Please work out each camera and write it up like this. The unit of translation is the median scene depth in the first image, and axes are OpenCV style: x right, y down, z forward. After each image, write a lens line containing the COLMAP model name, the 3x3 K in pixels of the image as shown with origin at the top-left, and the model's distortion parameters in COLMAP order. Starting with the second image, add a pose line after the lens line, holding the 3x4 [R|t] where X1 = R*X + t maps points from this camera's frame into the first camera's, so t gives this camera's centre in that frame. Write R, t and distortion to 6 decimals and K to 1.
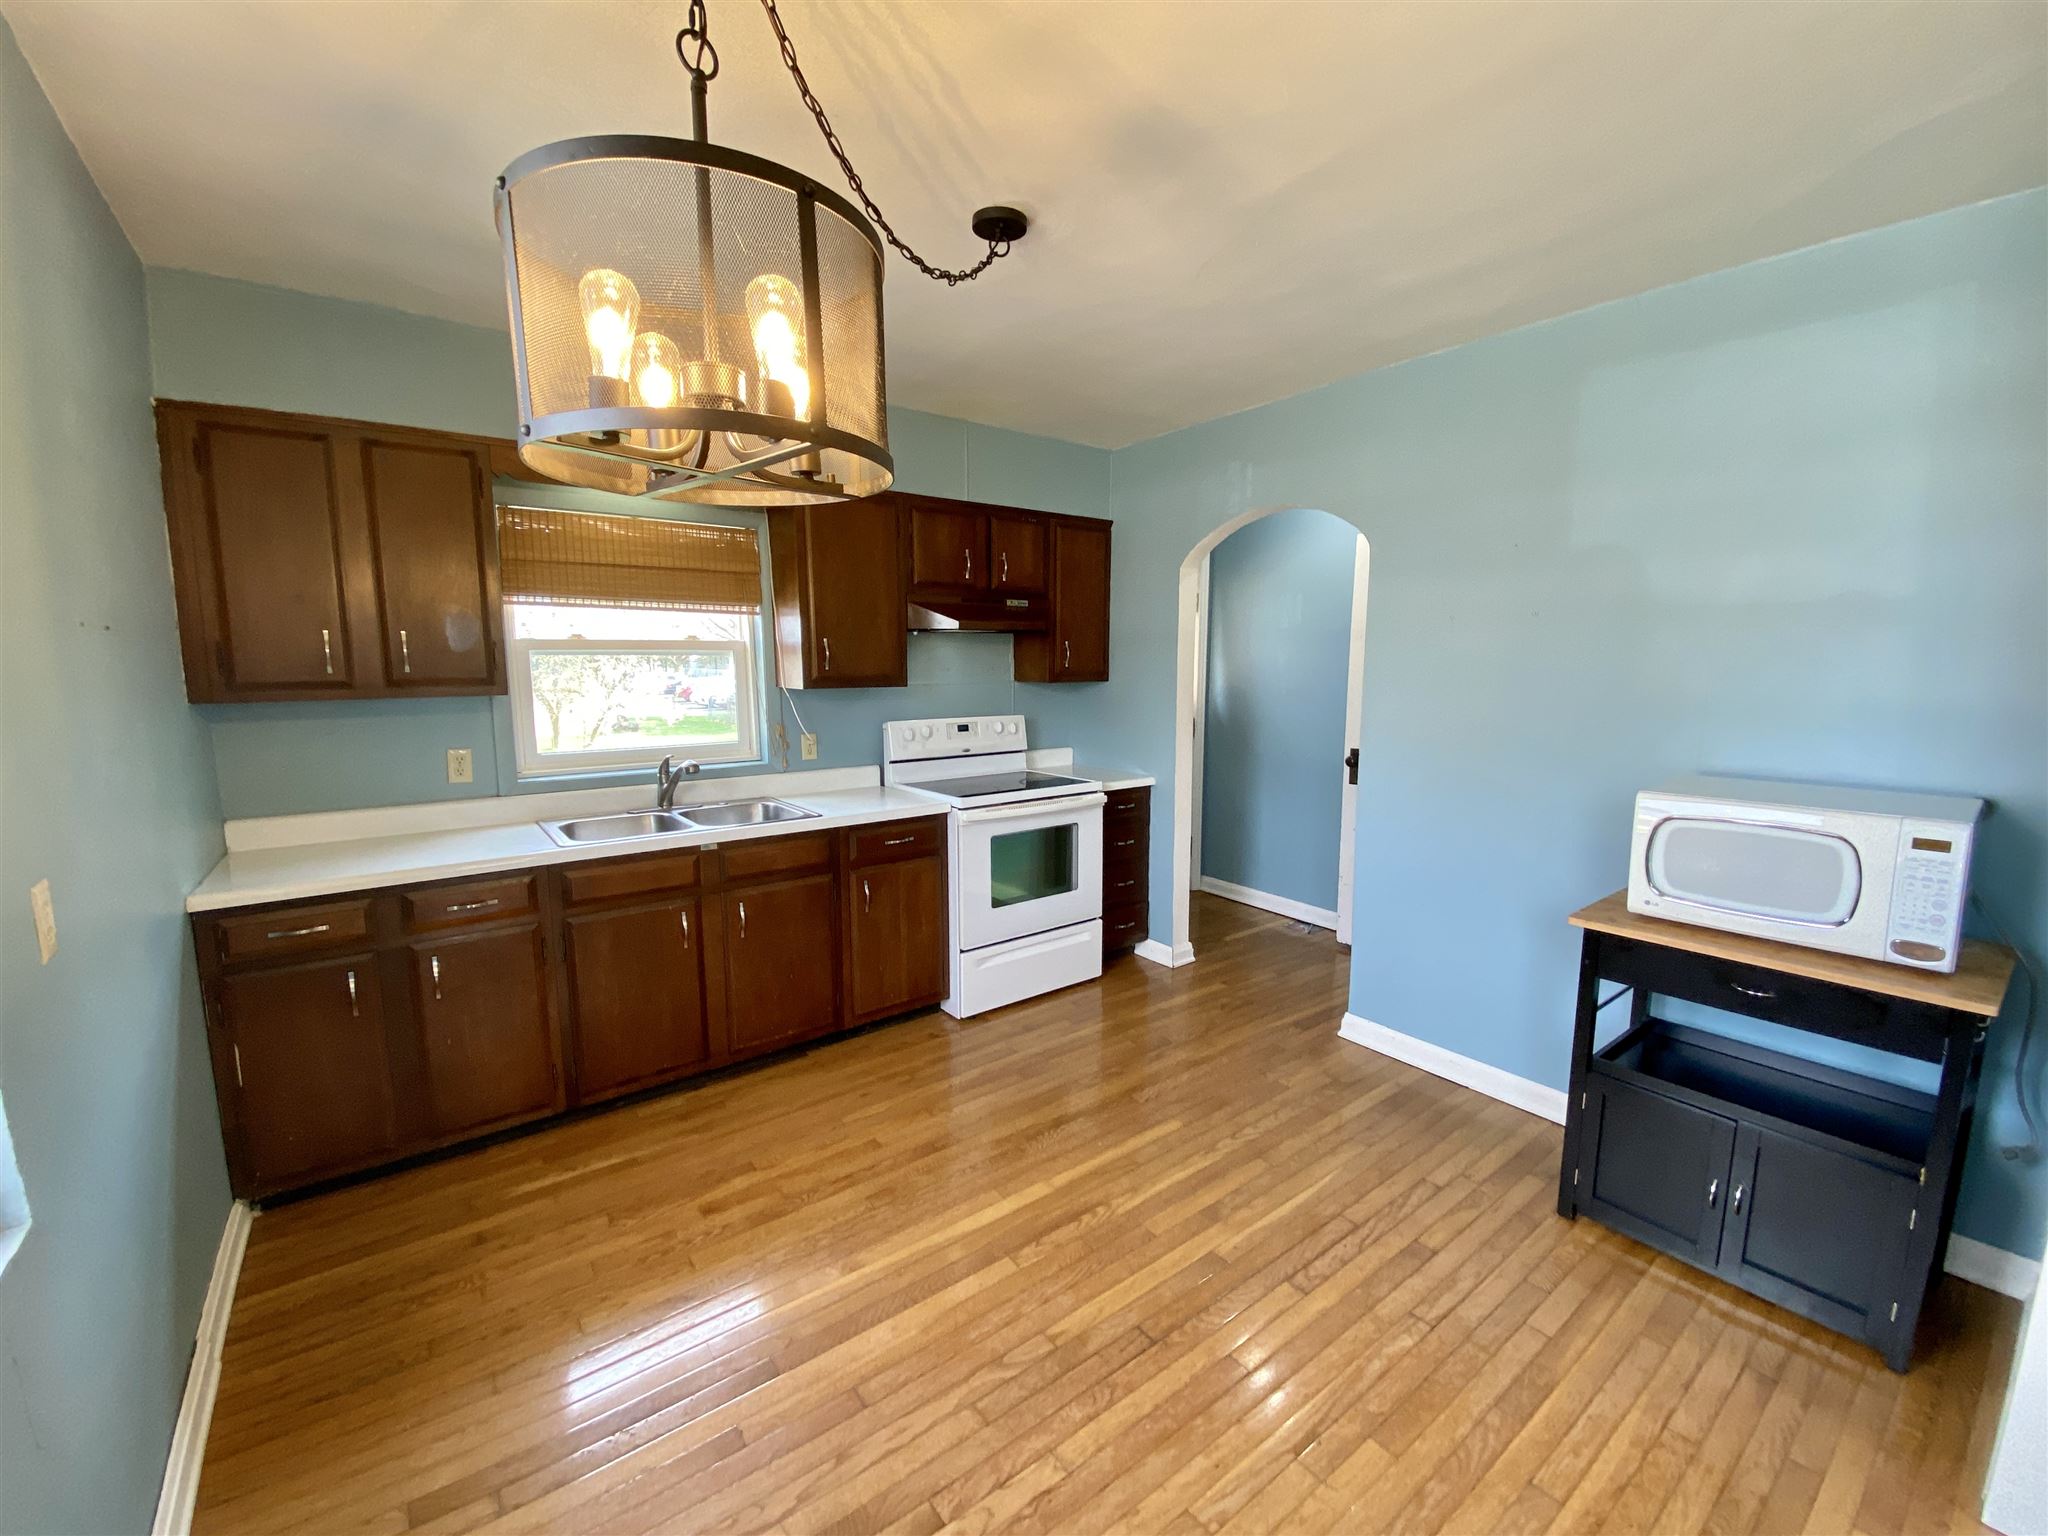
lens RADIAL K [[833.1, 0, 1022.0], [0, 833.1, 763.5], [0, 0, 1]] dist [0.024705, -0.022955]
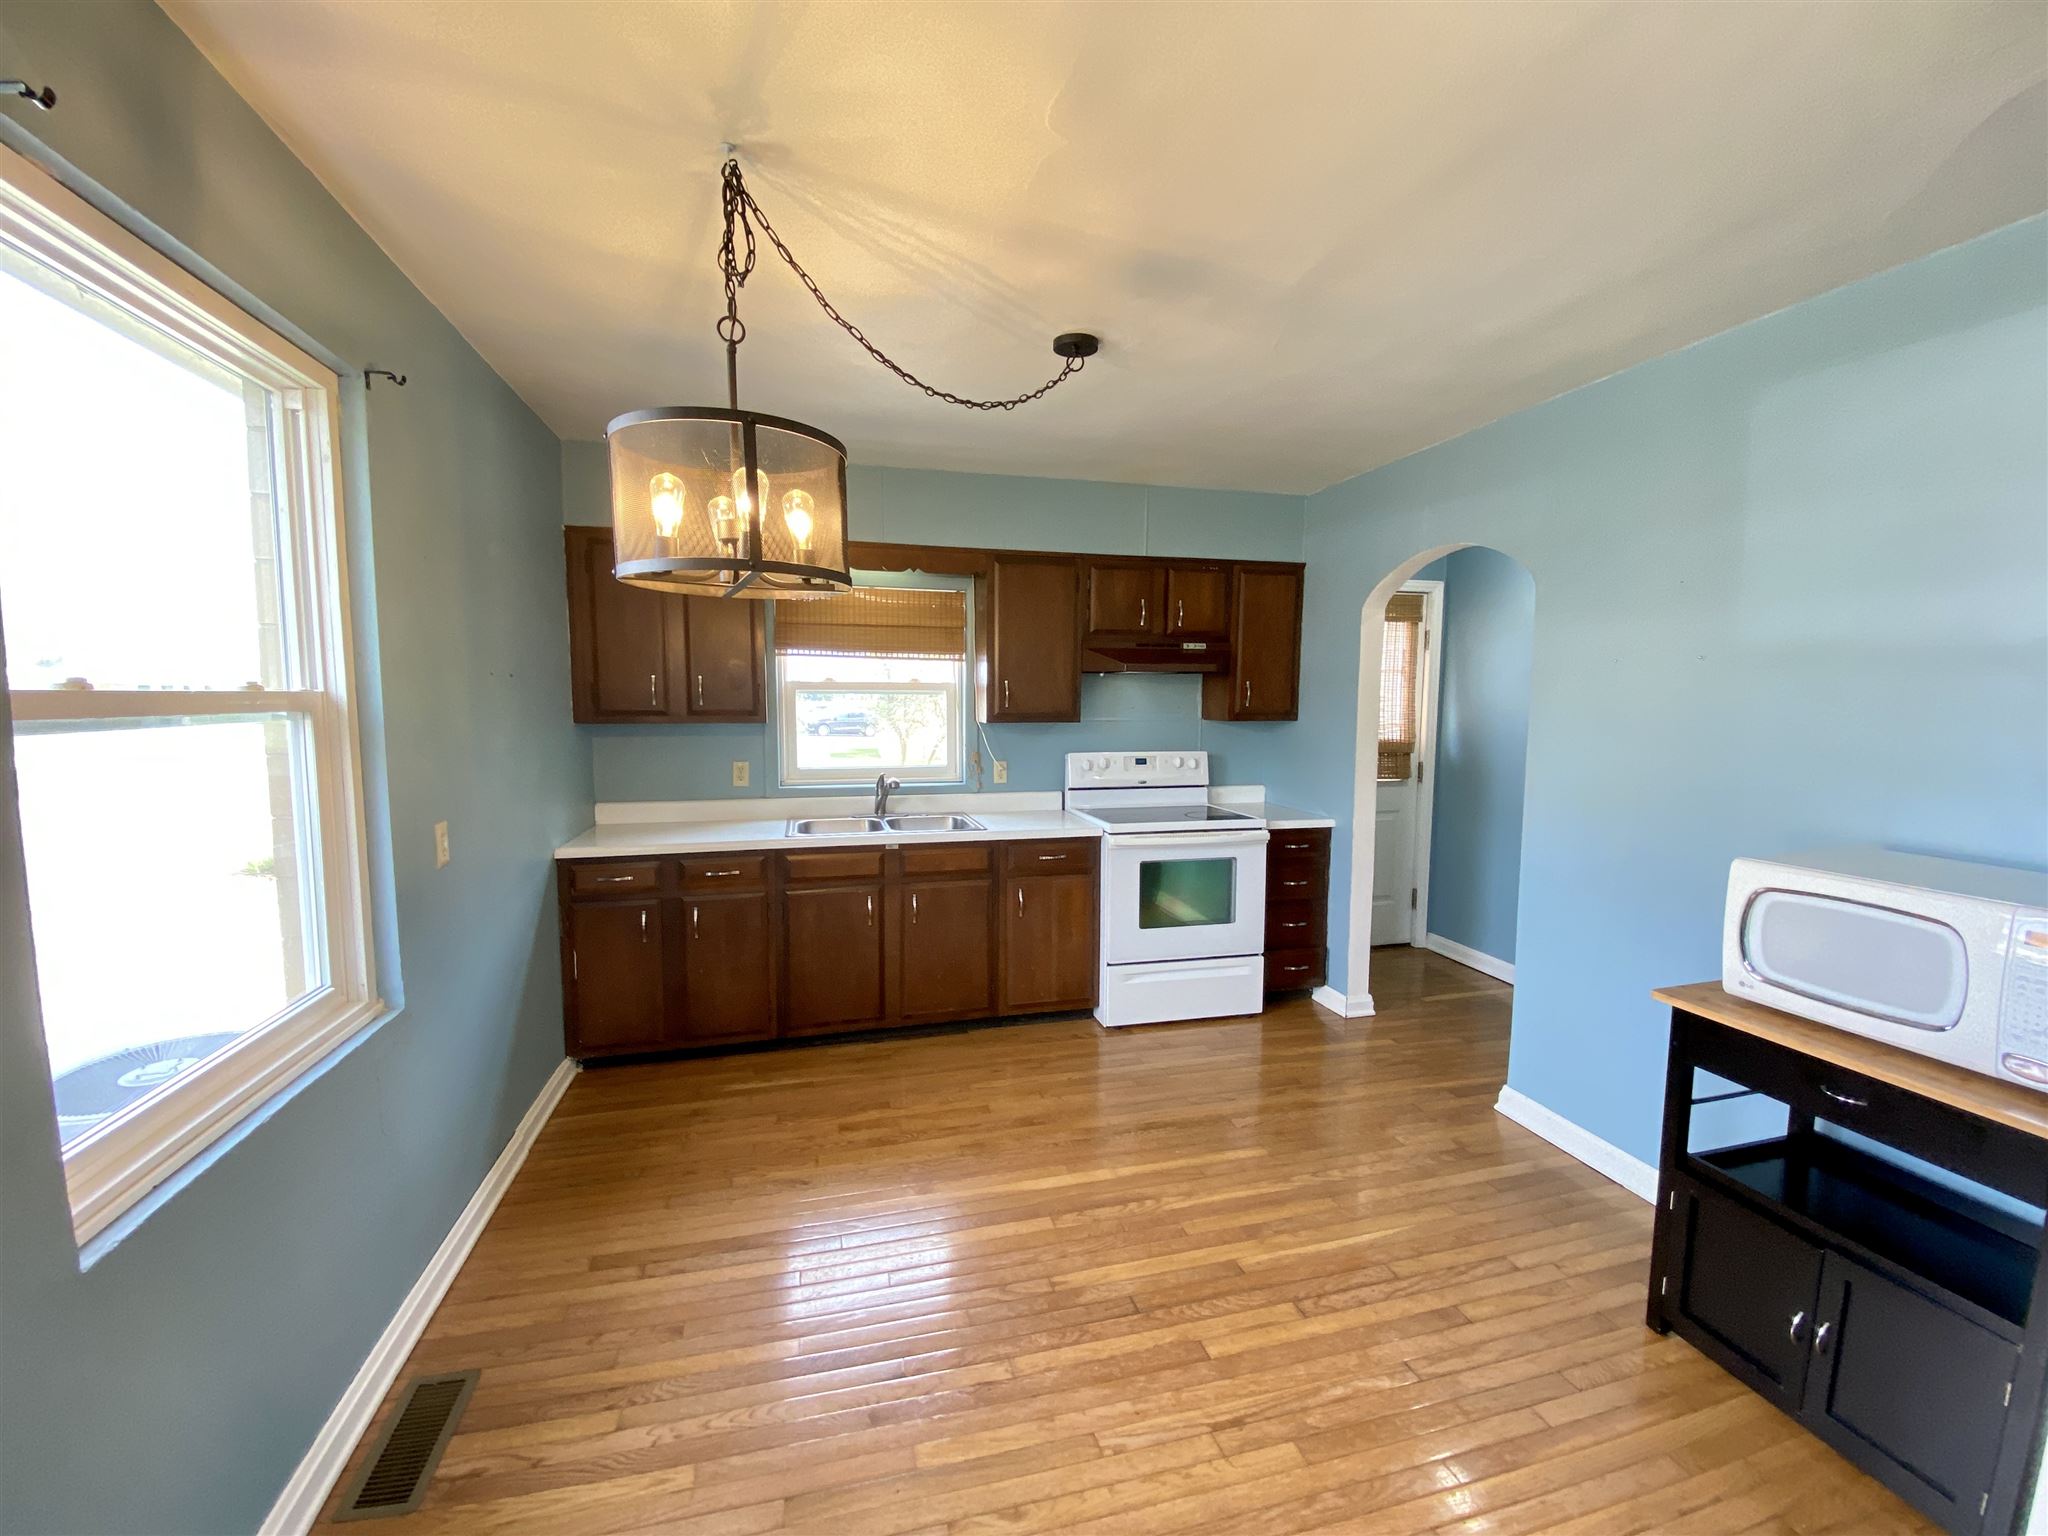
lens RADIAL K [[833.1, 0, 1022.0], [0, 833.1, 763.5], [0, 0, 1]] dist [0.024705, -0.022955]
pose [[0.925766, 0.040258, -0.375948, 0.302177], [-0.055553, 0.998007, -0.029929, 0.001632], [0.373994, 0.048592, 0.926157, -0.096644]]
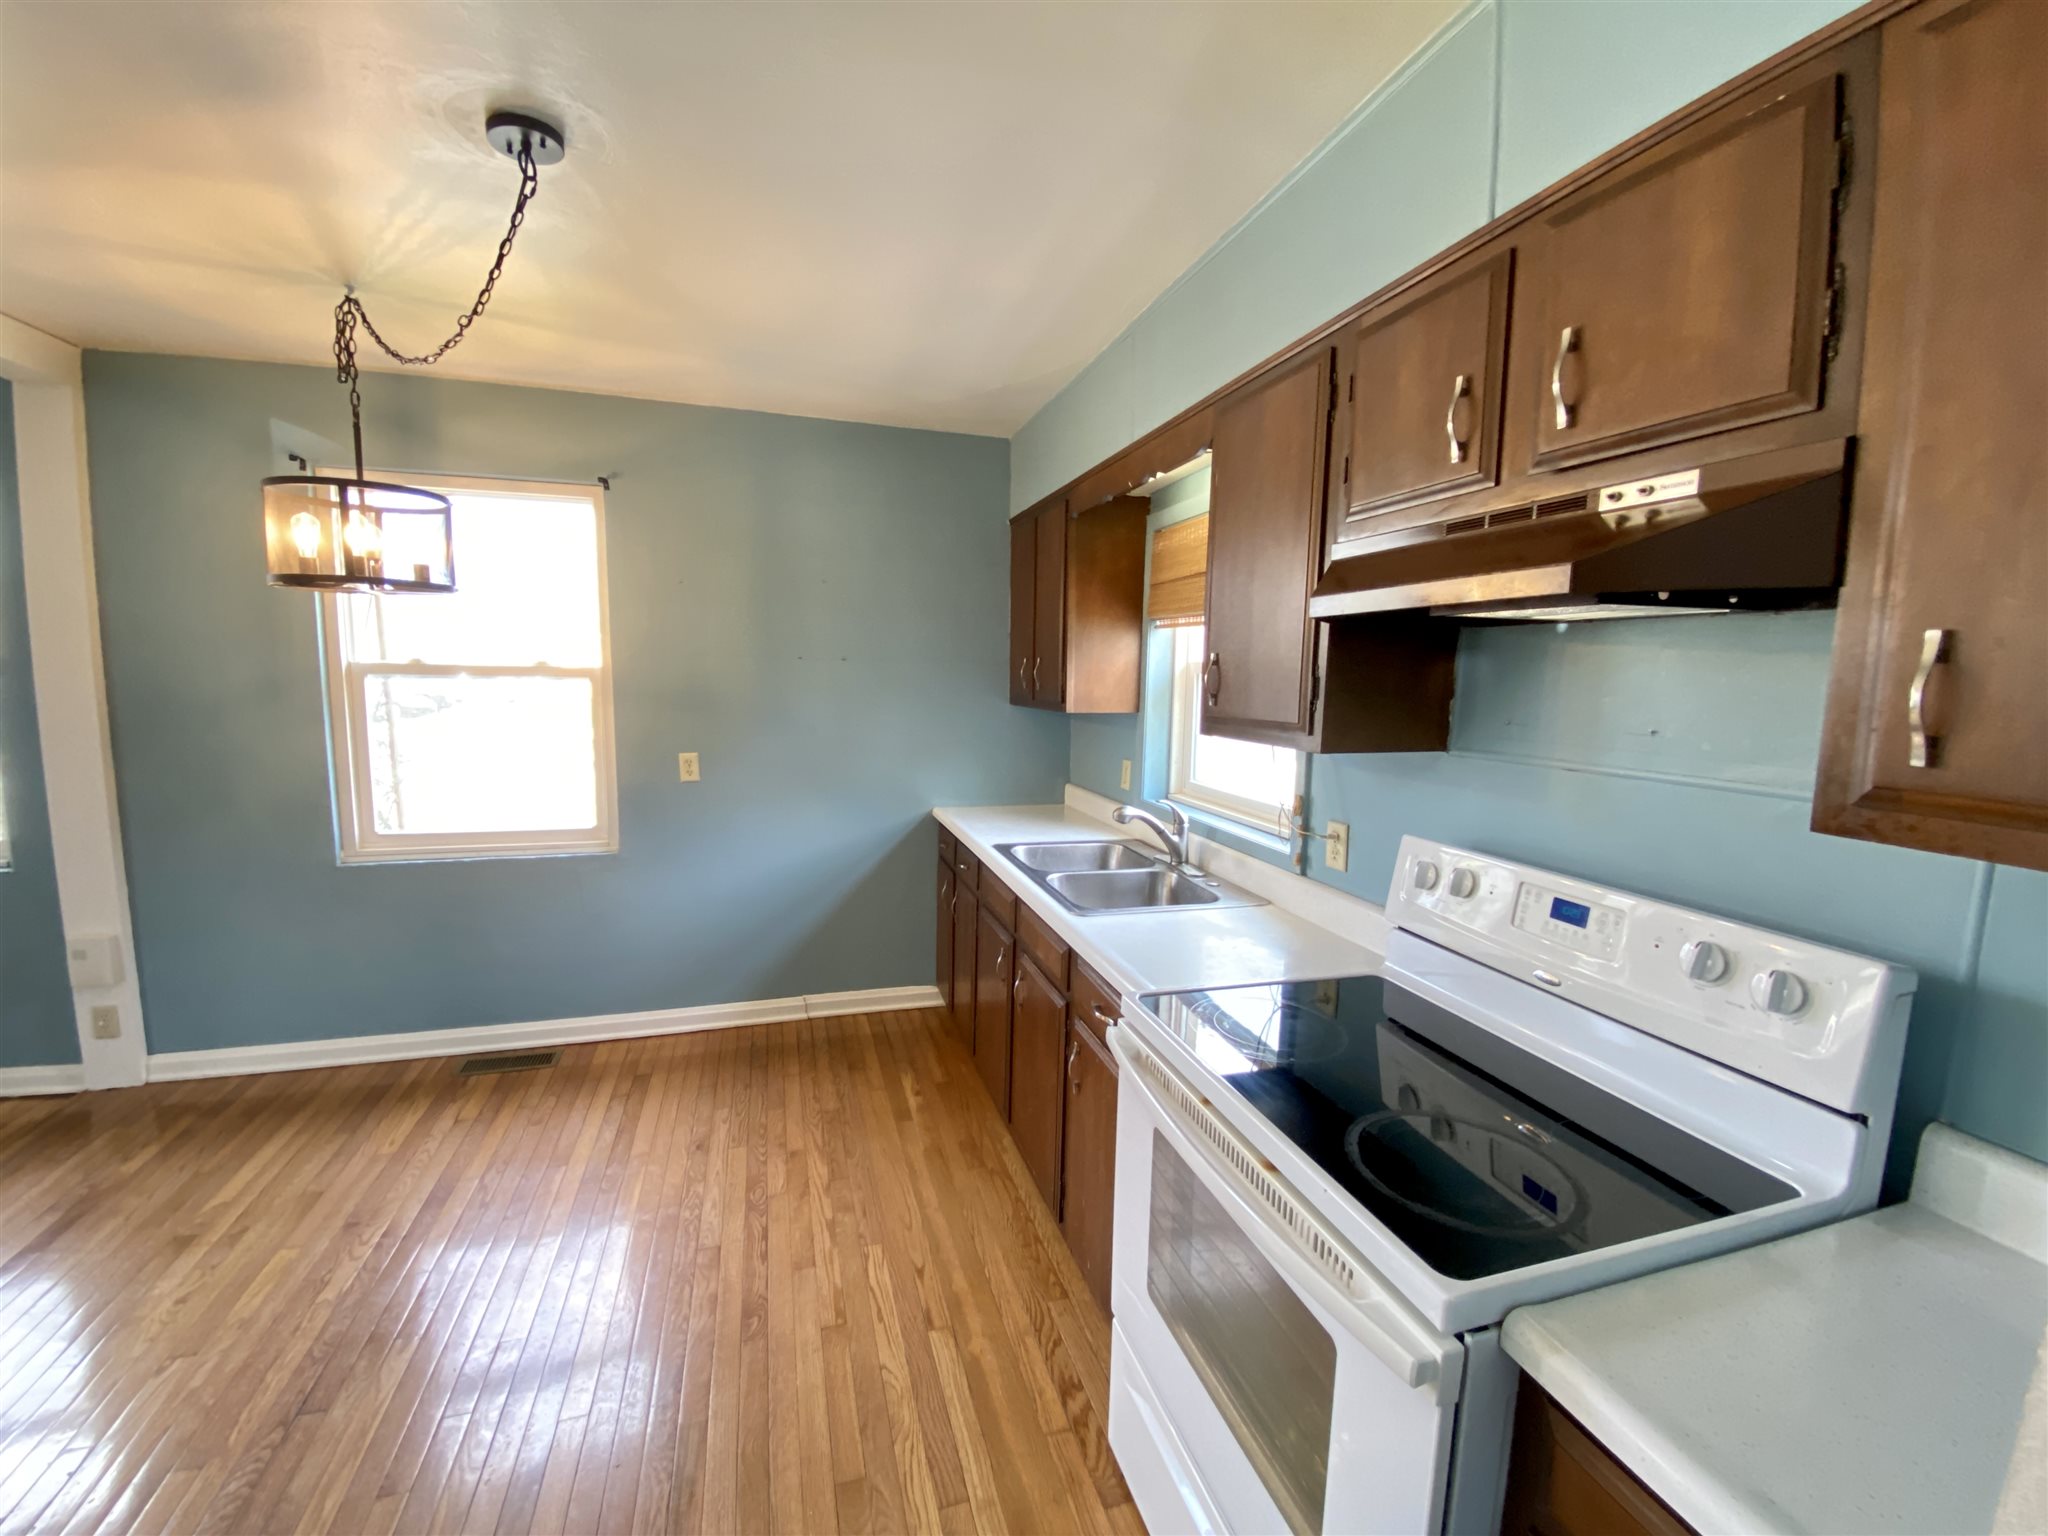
lens RADIAL K [[833.1, 0, 1022.0], [0, 833.1, 763.5], [0, 0, 1]] dist [0.024705, -0.022955]
pose [[-0.354229, 0.101406, -0.929644, 0.481458], [-0.130574, 0.979002, 0.156544, -0.193576], [0.925998, 0.176840, -0.333549, 1.425674]]
